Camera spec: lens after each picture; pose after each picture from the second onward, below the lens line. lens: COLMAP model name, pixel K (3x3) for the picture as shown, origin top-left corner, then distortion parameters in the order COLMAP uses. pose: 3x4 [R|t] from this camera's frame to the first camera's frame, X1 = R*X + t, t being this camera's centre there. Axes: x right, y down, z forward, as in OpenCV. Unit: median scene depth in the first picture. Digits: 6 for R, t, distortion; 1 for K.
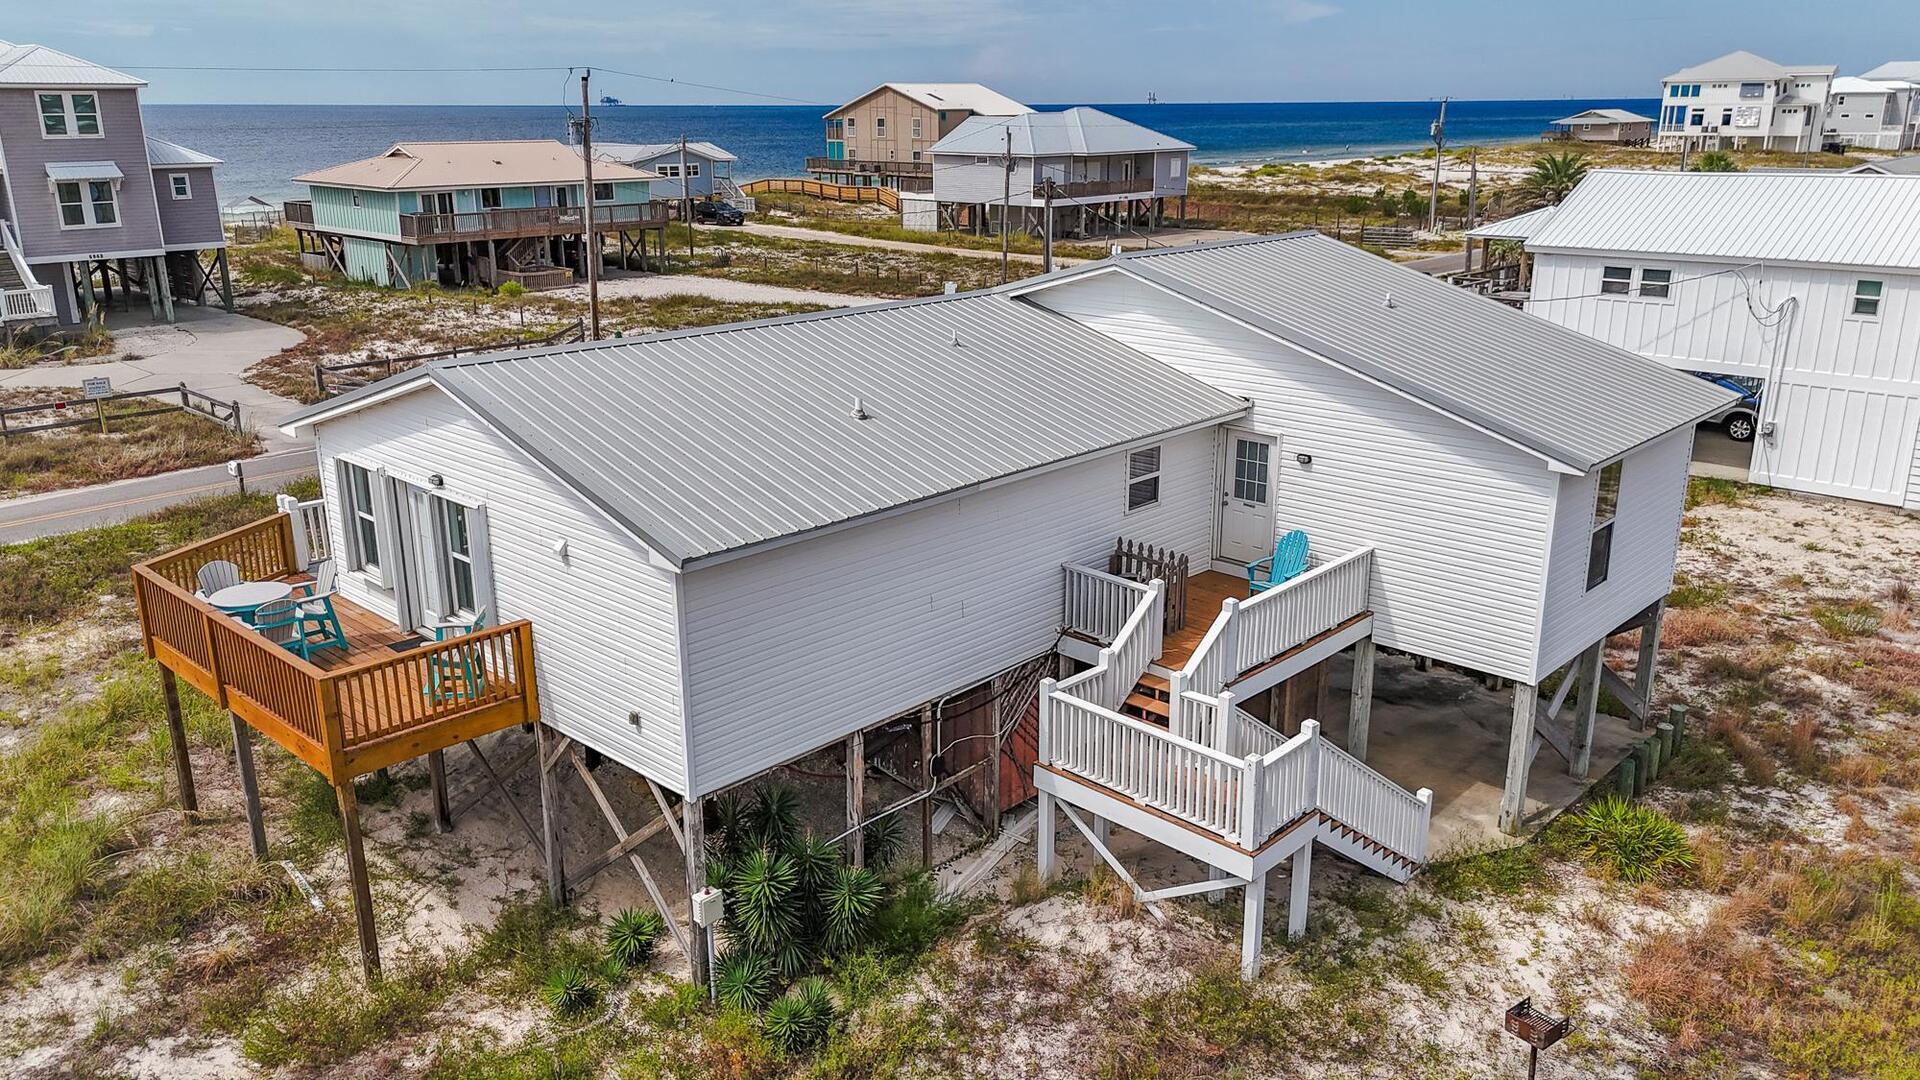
lens RADIAL K [[1422.3, 0, 960.0], [0, 1422.3, 540.0], [0, 0, 1]] dist [0.081231, -0.077733]
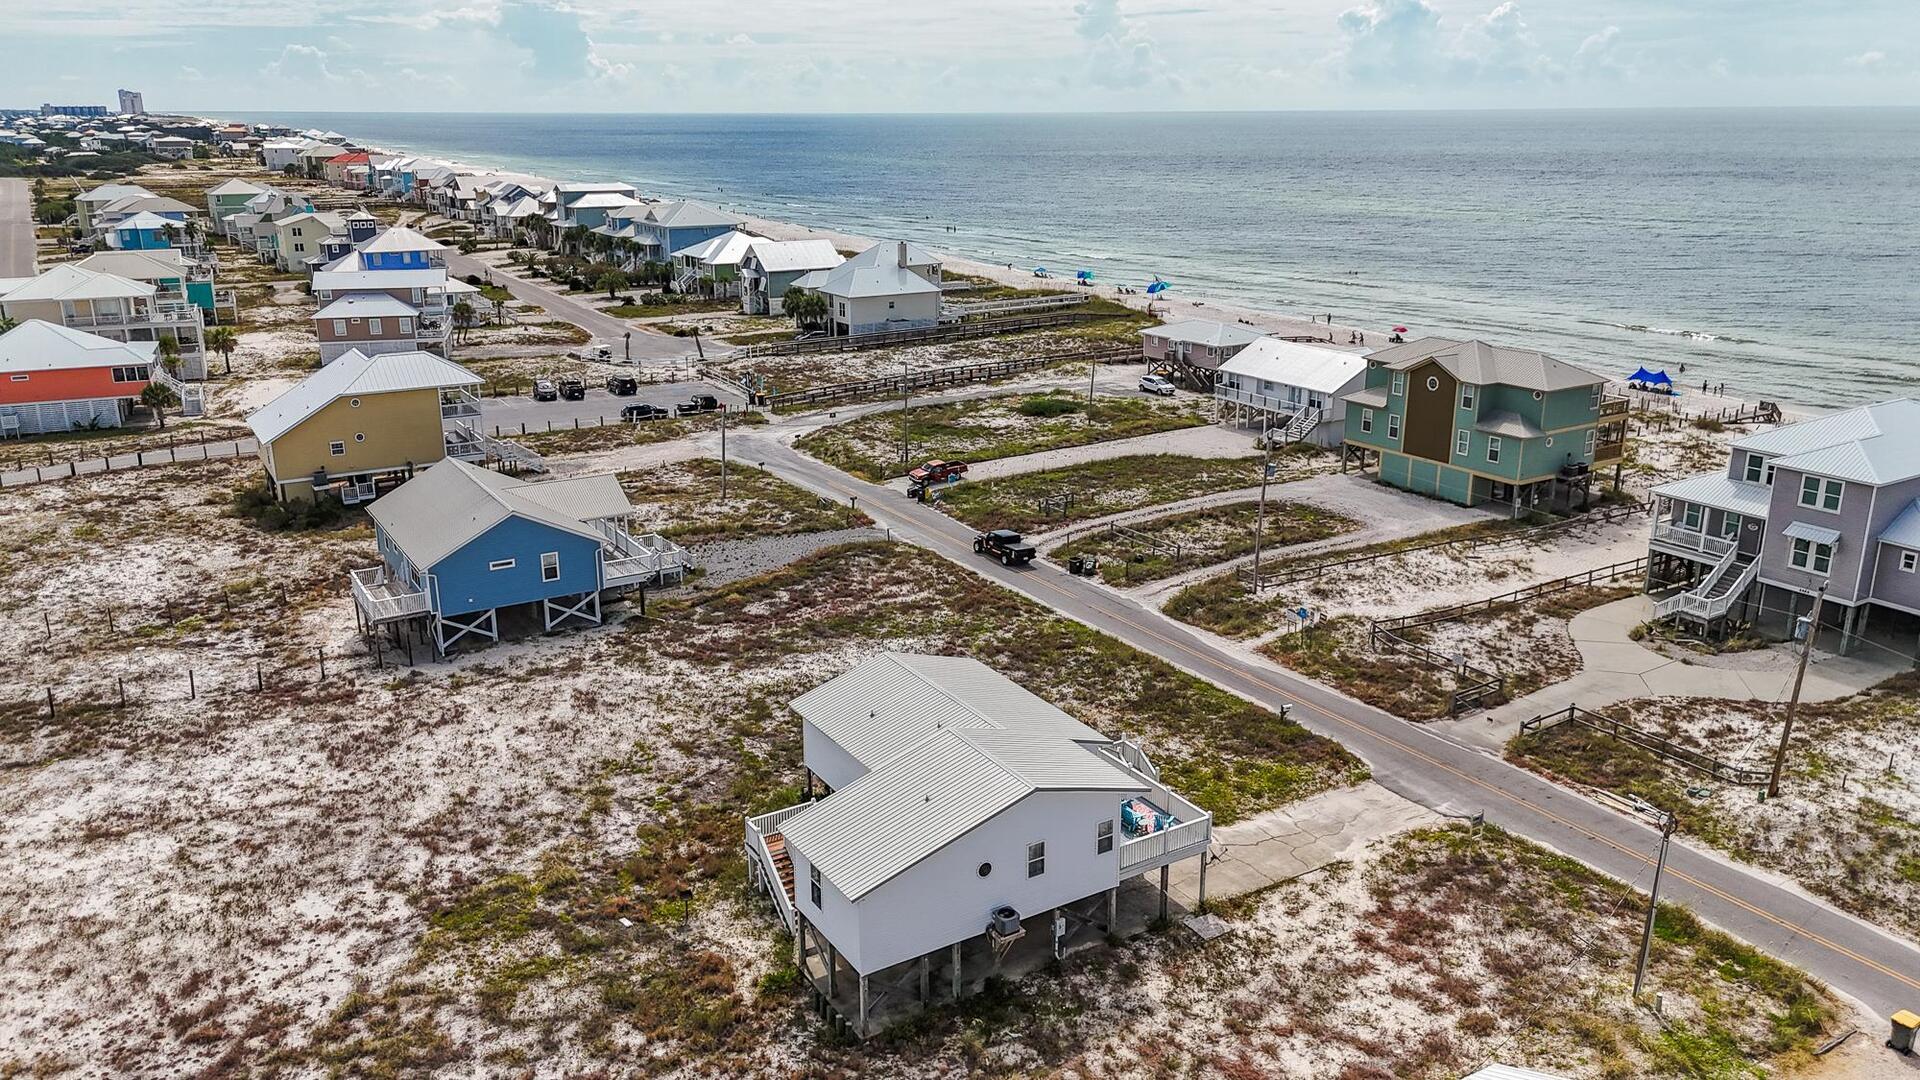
lens RADIAL K [[1422.3, 0, 960.0], [0, 1422.3, 540.0], [0, 0, 1]] dist [0.081231, -0.077733]
pose [[-0.259578, 0.287065, -0.922070, 0.848909], [-0.277547, 0.892341, 0.355944, -0.508492], [0.924980, 0.348312, -0.151958, 0.472426]]
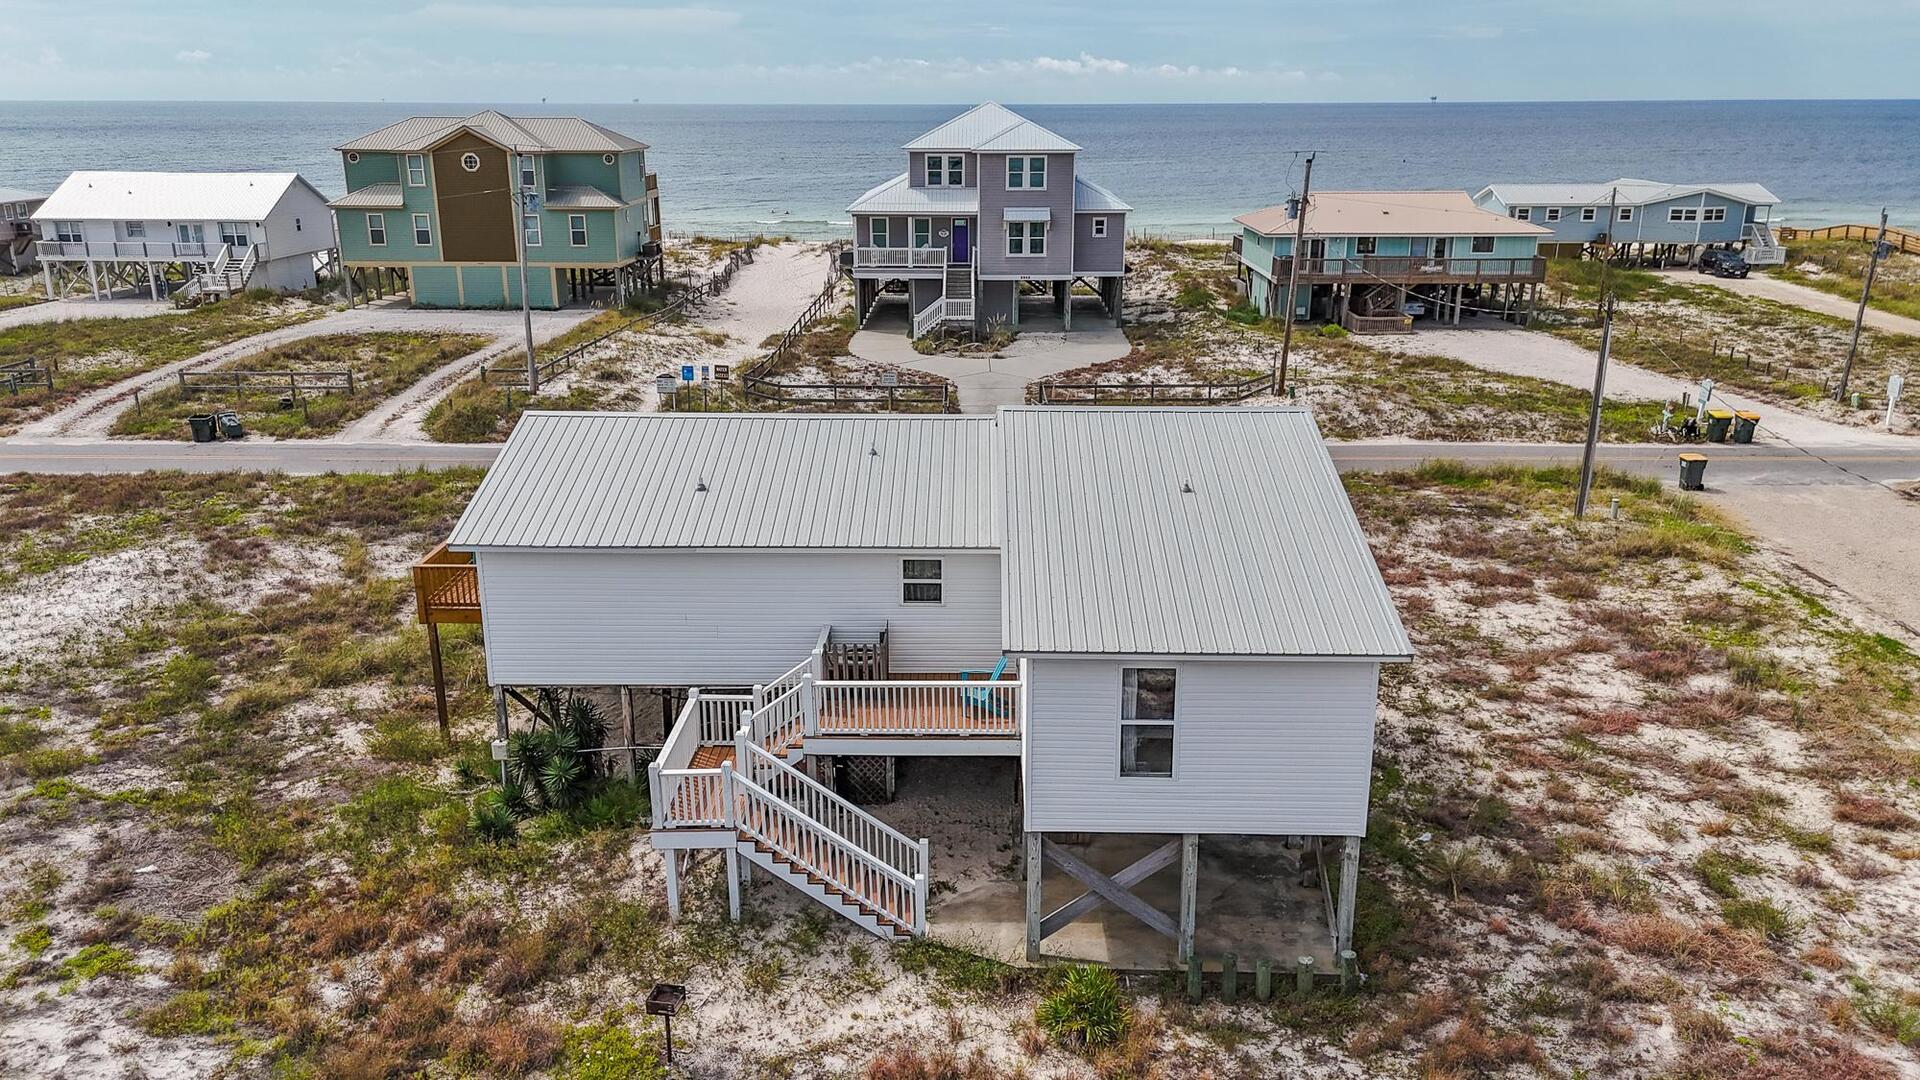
lens RADIAL K [[1422.3, 0, 960.0], [0, 1422.3, 540.0], [0, 0, 1]] dist [0.081231, -0.077733]
pose [[0.674084, 0.220897, -0.704851, 0.361913], [-0.218824, 0.971122, 0.095073, -0.072076], [0.705498, 0.090151, 0.702955, 0.044924]]
